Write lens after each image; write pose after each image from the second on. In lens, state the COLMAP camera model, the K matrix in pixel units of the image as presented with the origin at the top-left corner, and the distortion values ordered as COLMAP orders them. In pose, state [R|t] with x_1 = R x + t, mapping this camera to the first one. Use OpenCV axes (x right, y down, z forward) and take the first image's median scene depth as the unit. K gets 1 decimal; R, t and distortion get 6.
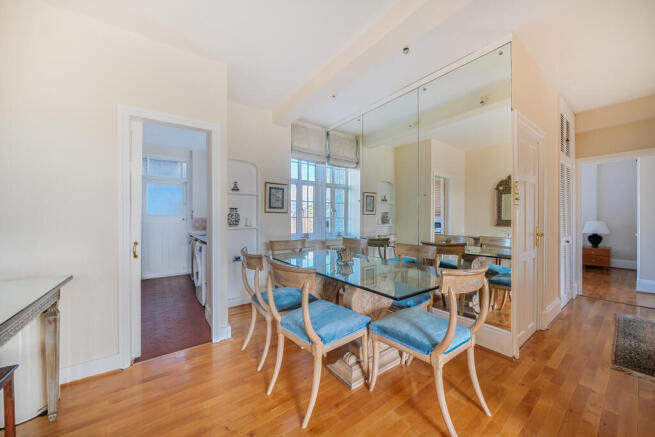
lens RADIAL K [[233.1, 0, 318.5], [0, 233.1, 220.3], [0, 0, 1]] dist [-0.000004, 0.000018]
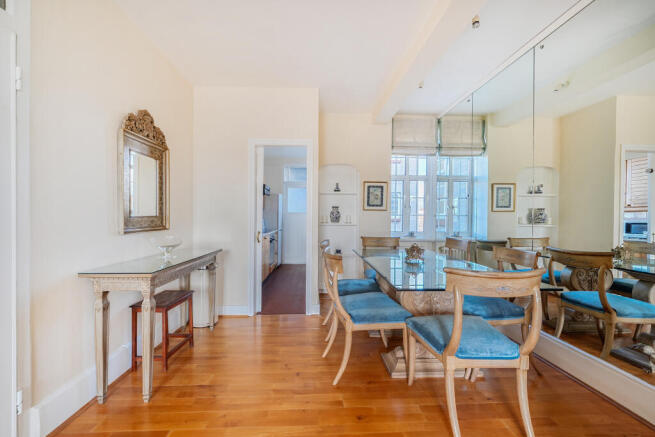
lens RADIAL K [[260.9, 0, 331.1], [0, 260.9, 217.8], [0, 0, 1]] dist [-0.000919, -0.000053]
pose [[0.844049, 0.004814, -0.536245, 0.236175], [-0.007503, 0.999968, -0.002833, 0.004134], [0.536214, 0.006414, 0.844058, -0.063469]]
